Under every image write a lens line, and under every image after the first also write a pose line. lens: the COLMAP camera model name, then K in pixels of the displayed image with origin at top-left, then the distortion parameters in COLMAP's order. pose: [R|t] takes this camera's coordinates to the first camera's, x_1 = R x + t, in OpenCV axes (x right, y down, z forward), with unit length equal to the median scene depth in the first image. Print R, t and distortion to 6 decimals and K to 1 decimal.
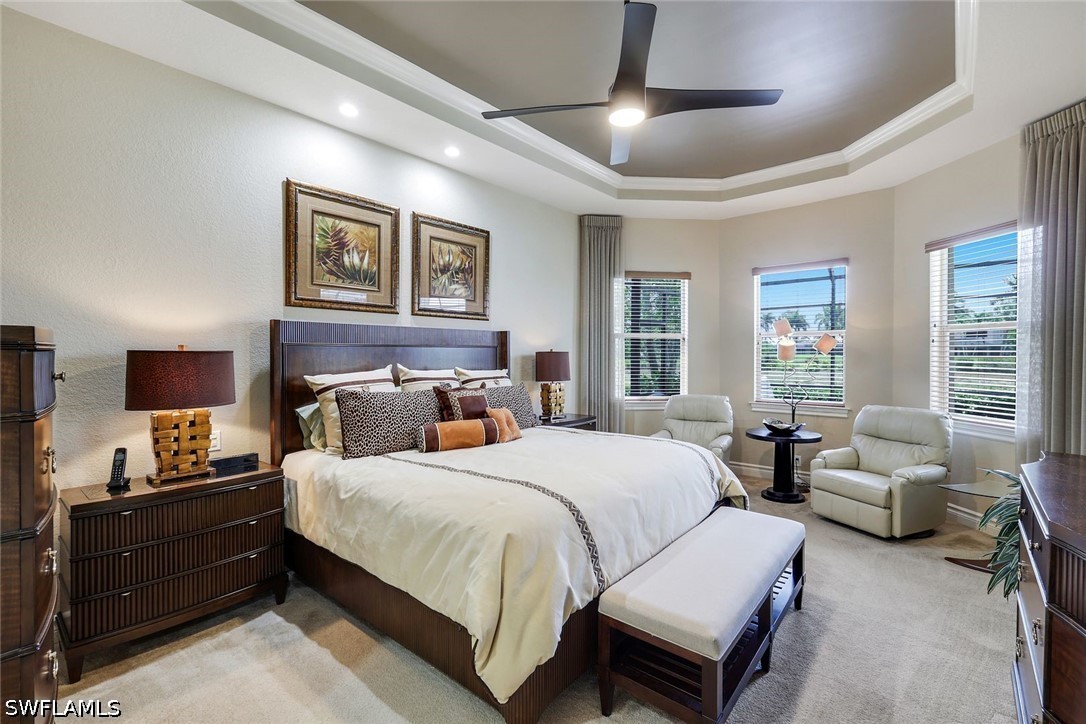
lens RADIAL K [[483.1, 0, 544.6], [0, 483.1, 358.9], [0, 0, 1]] dist [-0.003232, -0.000174]
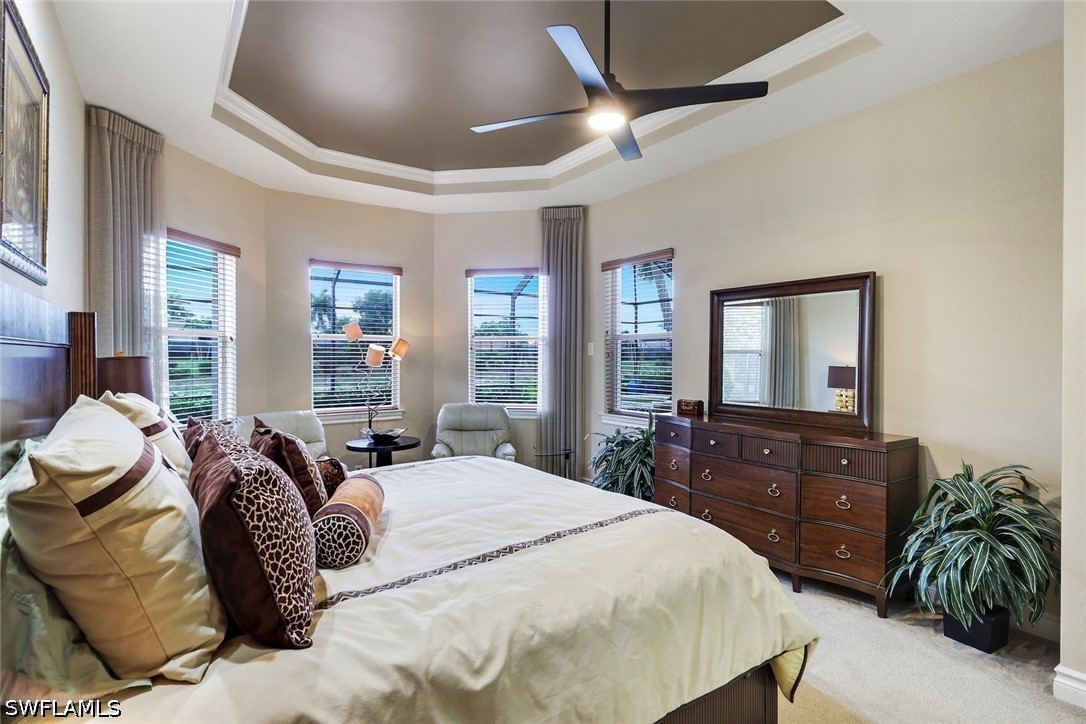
lens RADIAL K [[538.7, 0, 544.7], [0, 538.7, 361.3], [0, 0, 1]] dist [0.000214, -0.000143]
pose [[0.238920, -0.009383, 0.970994, -0.496635], [0.011890, 0.999907, 0.006737, -0.009164], [-0.970967, 0.009935, 0.239009, 0.459070]]
